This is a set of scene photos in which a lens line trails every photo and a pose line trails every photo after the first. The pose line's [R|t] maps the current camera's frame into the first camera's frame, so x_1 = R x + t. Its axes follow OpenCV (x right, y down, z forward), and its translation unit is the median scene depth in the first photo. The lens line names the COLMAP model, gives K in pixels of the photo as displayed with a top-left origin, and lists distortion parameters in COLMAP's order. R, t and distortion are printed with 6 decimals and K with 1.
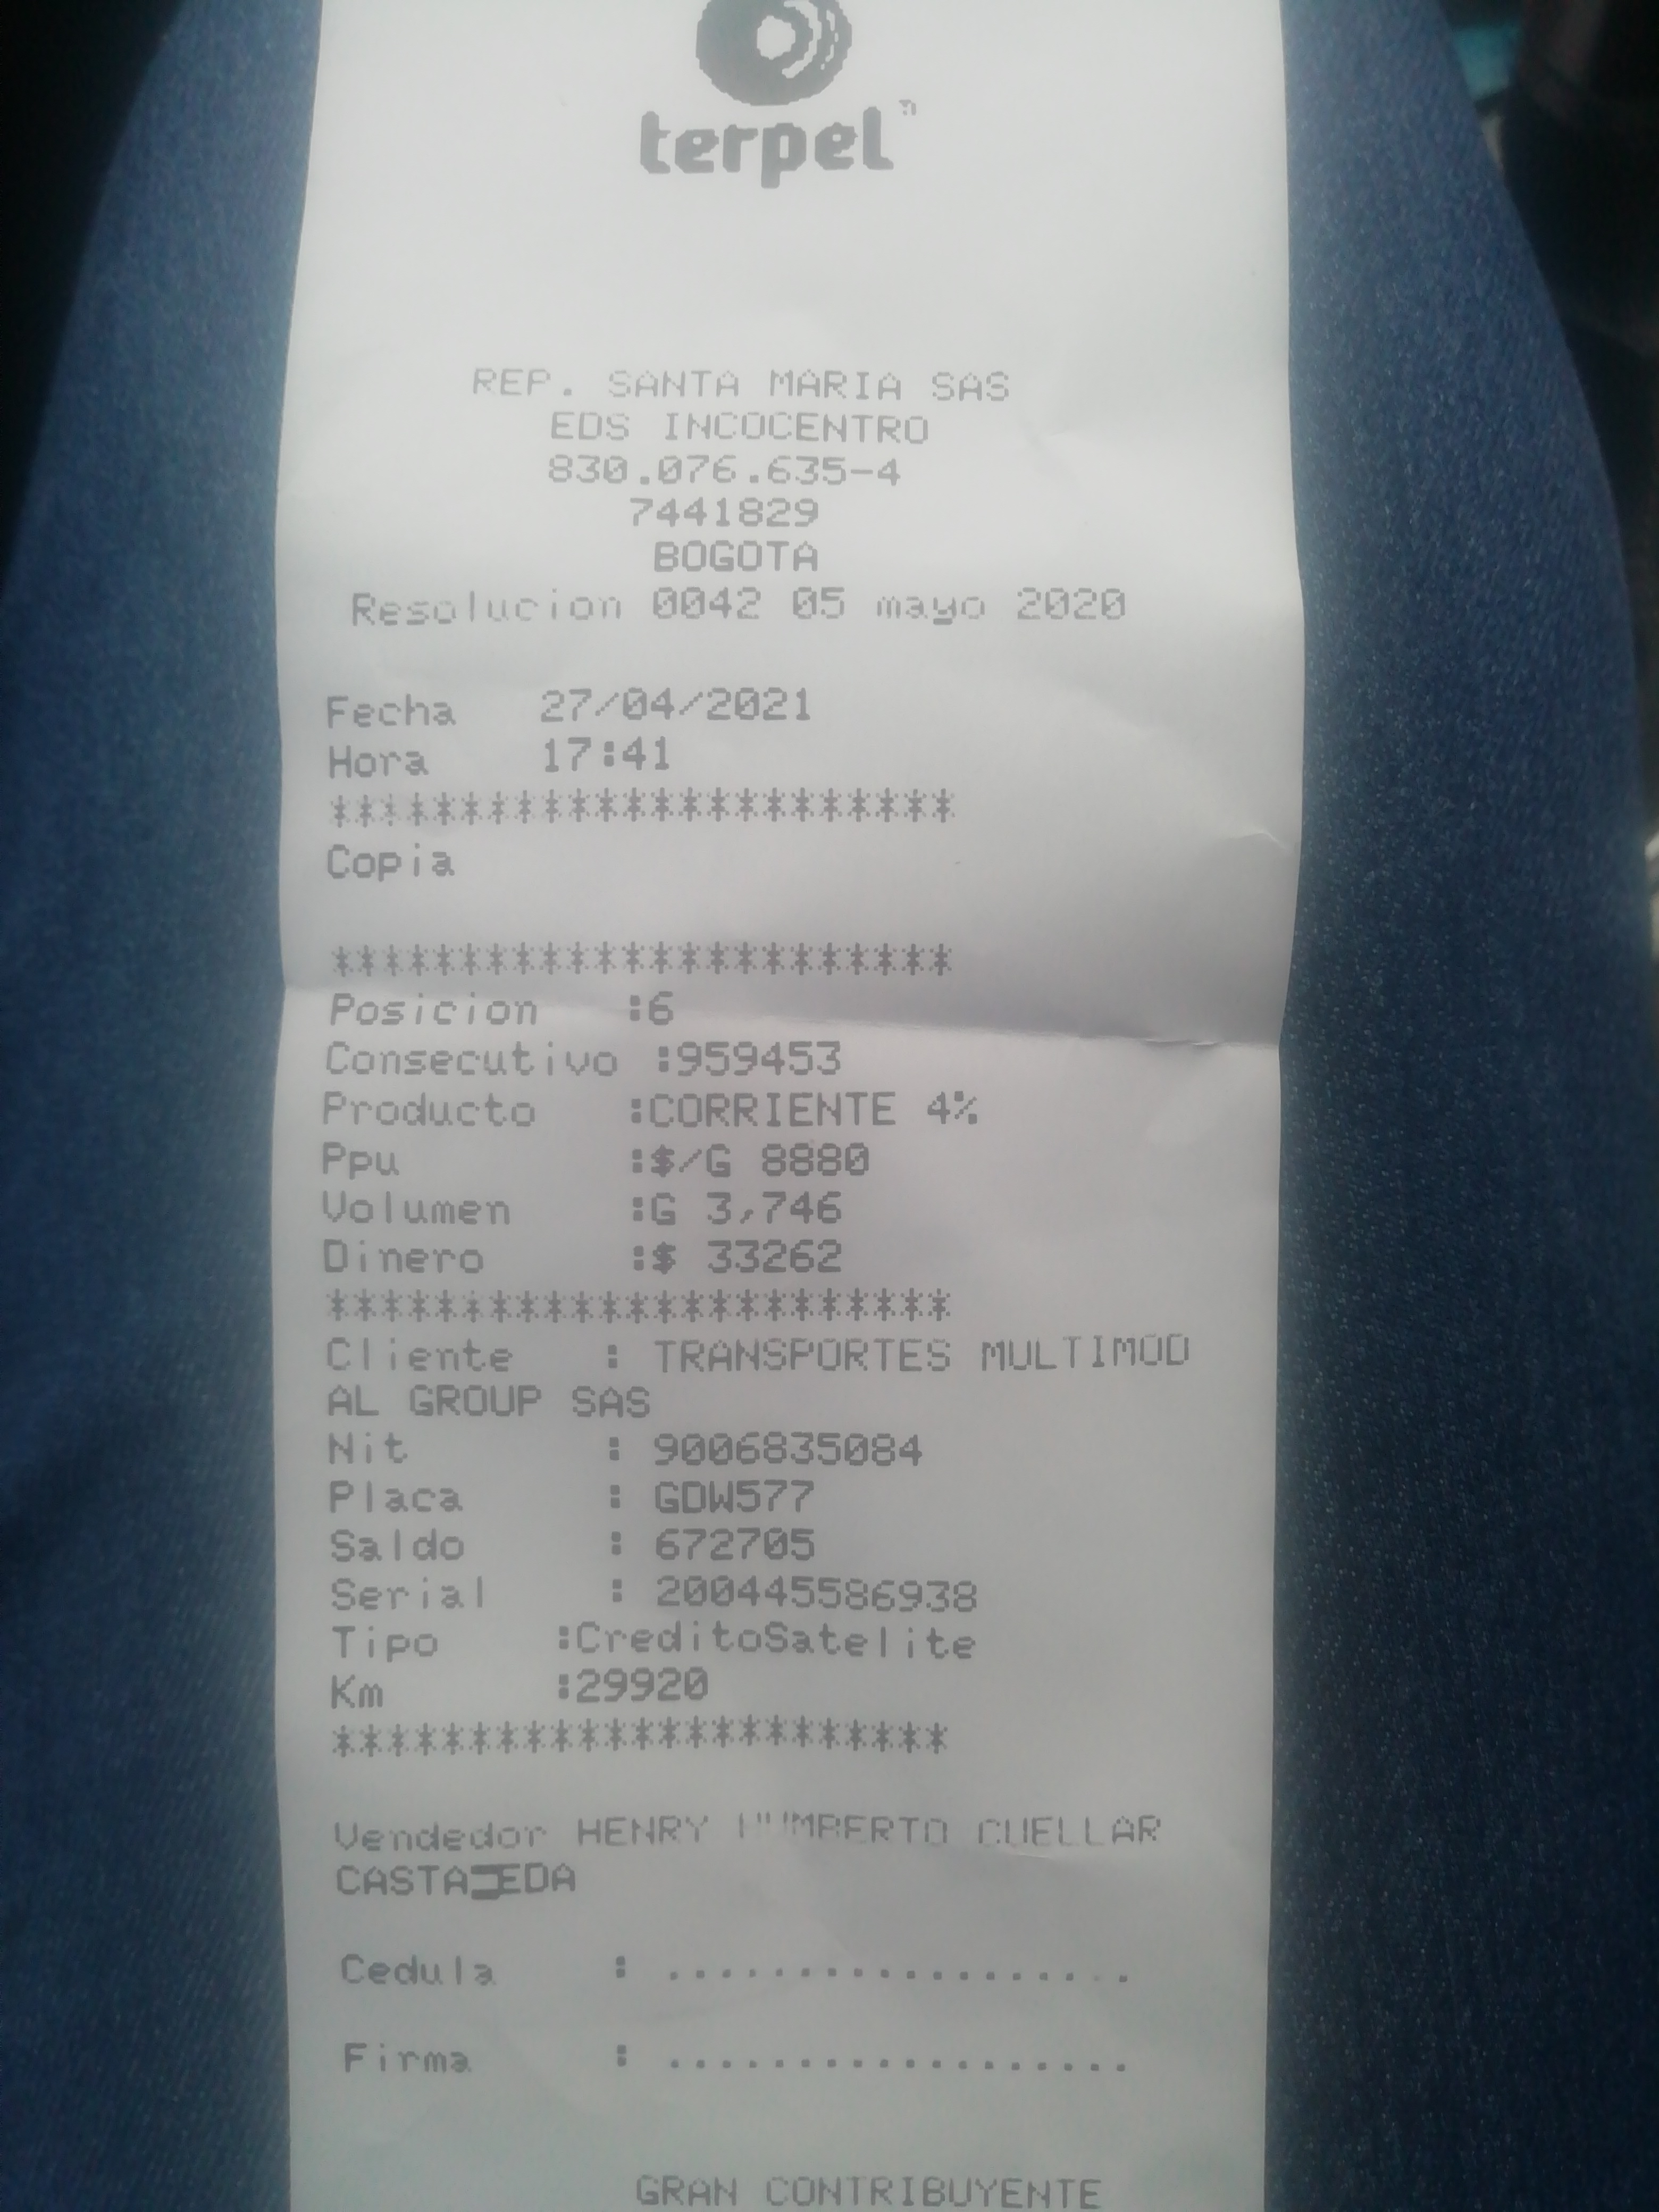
lens RADIAL K [[1725.7, 0, 832.7], [0, 1725.7, 1109.5], [0, 0, 1]] dist [0.006258, 0.116785]
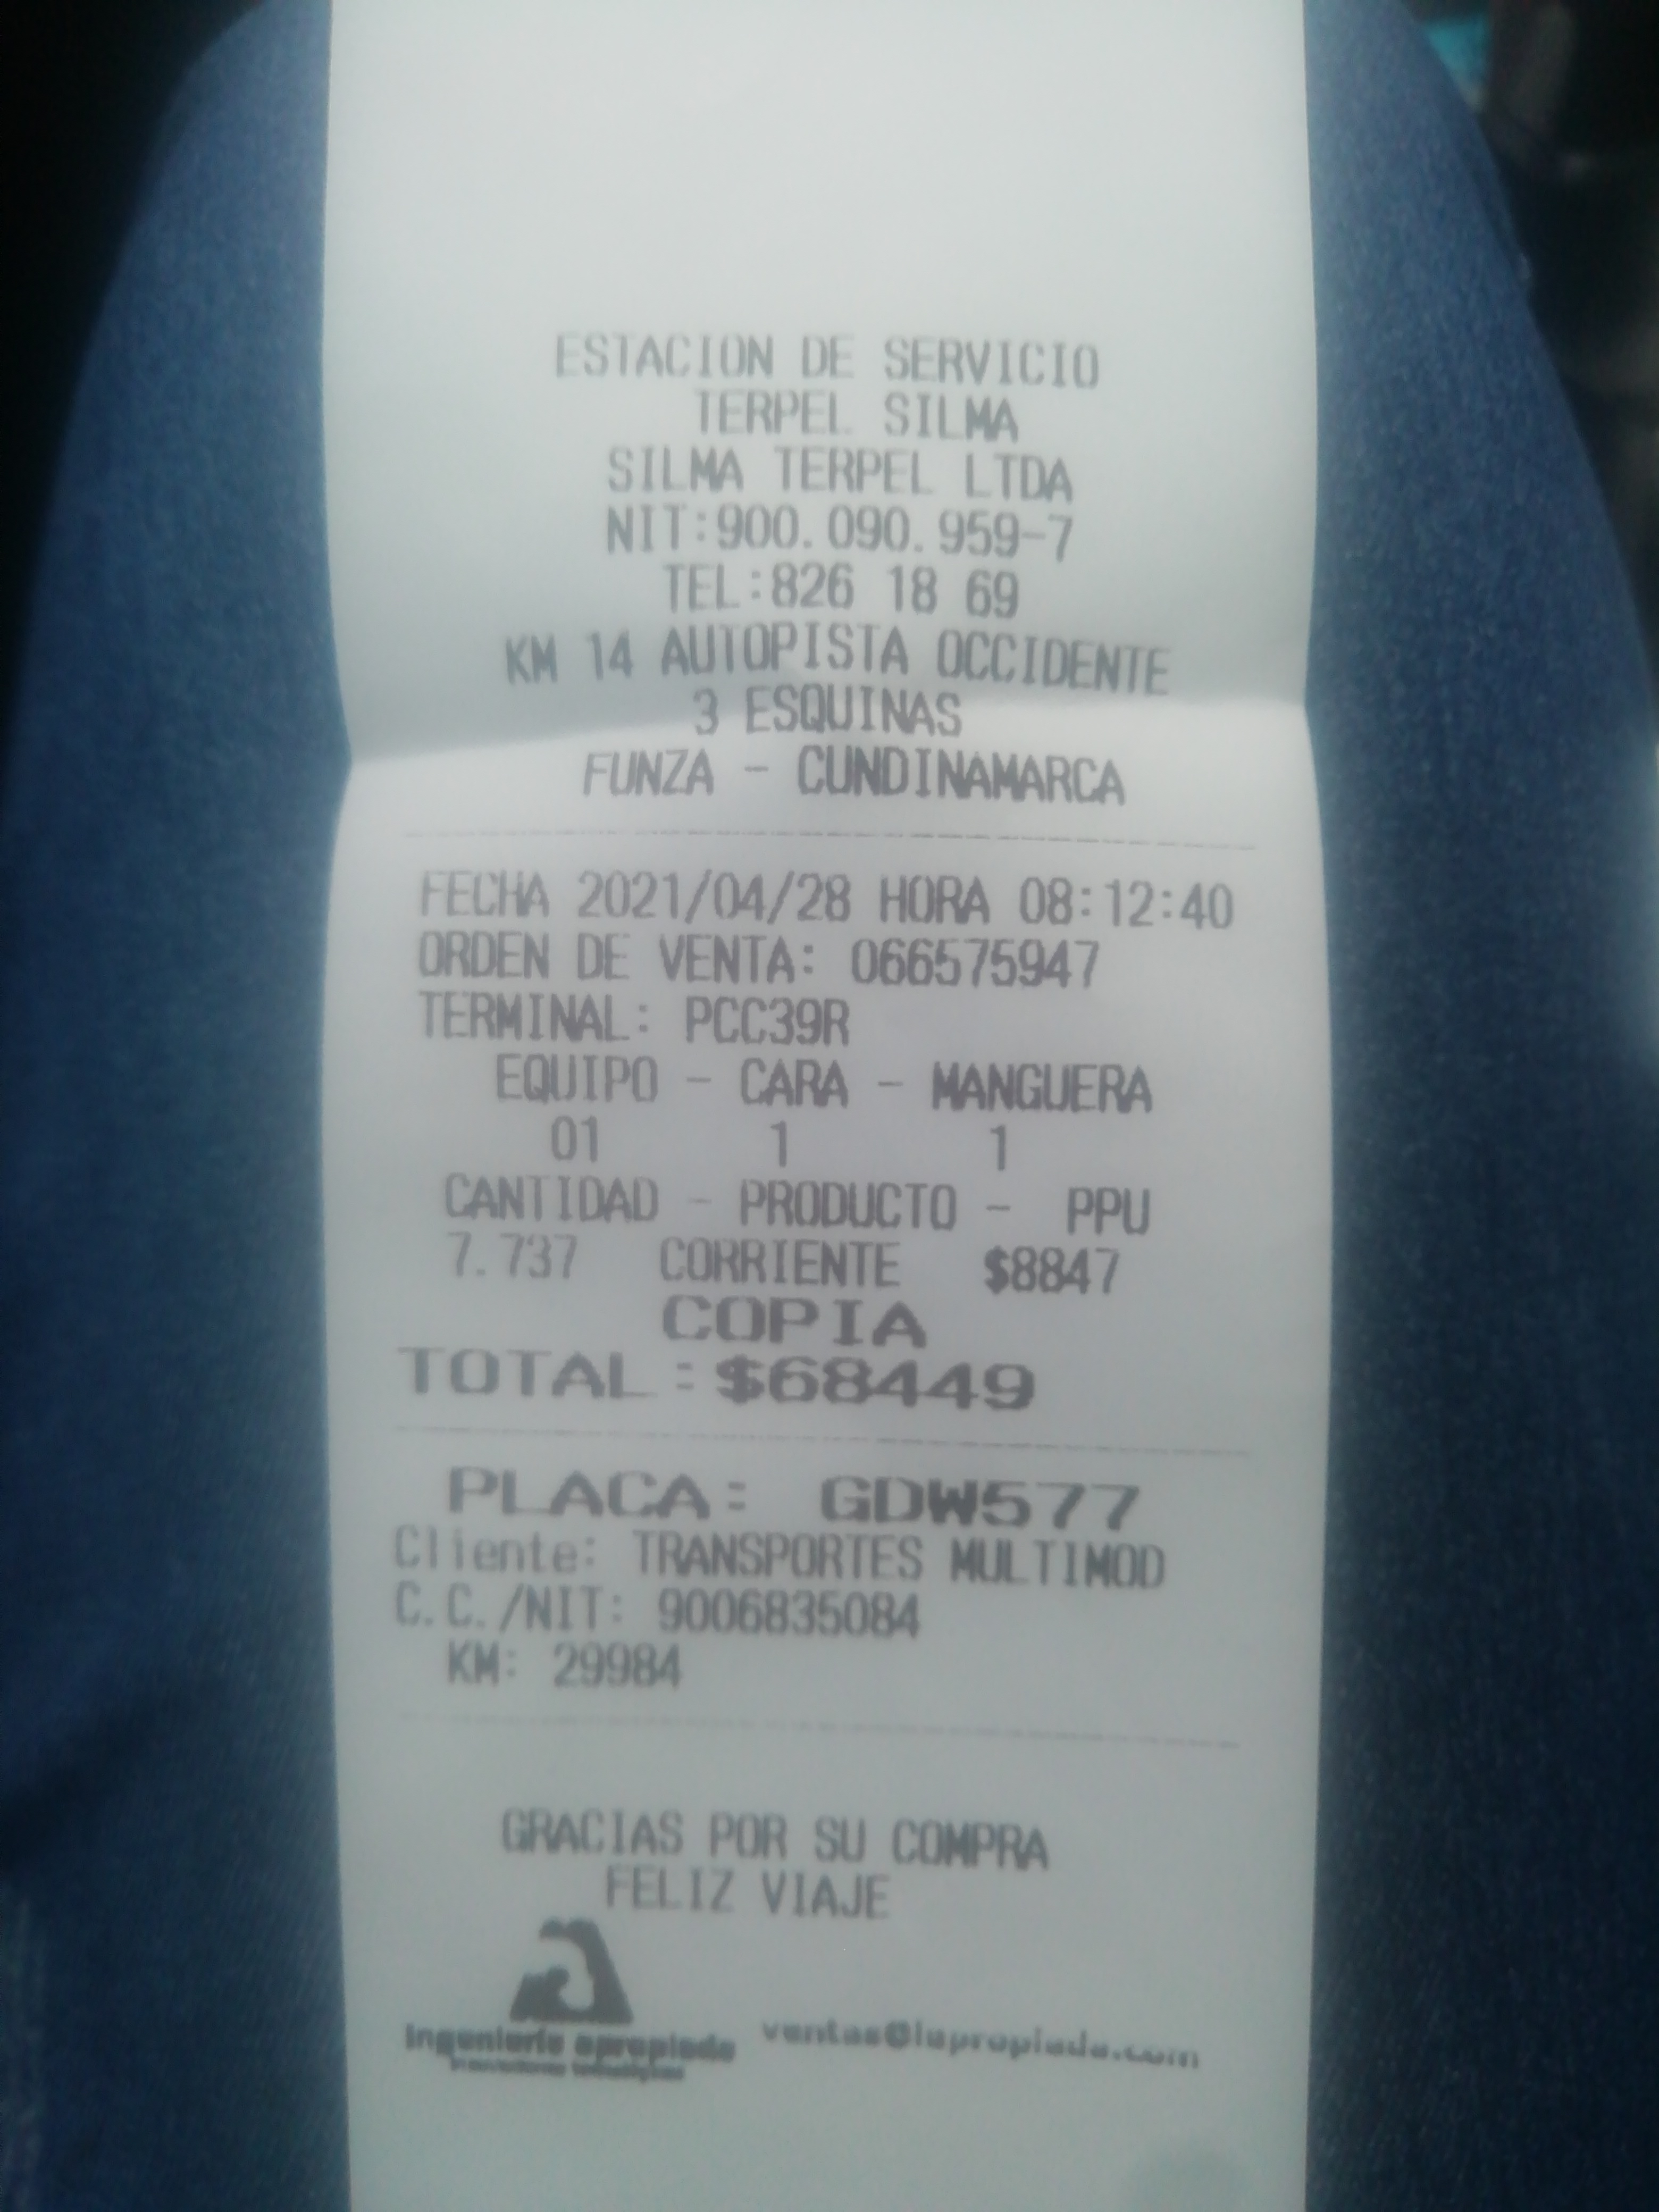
lens RADIAL K [[1725.7, 0, 832.7], [0, 1725.7, 1109.5], [0, 0, 1]] dist [0.006258, 0.116785]
pose [[0.999755, -0.022119, -0.001152, -0.014517], [0.022129, 0.995268, 0.094616, -0.243344], [-0.000946, -0.094618, 0.995513, 0.019021]]
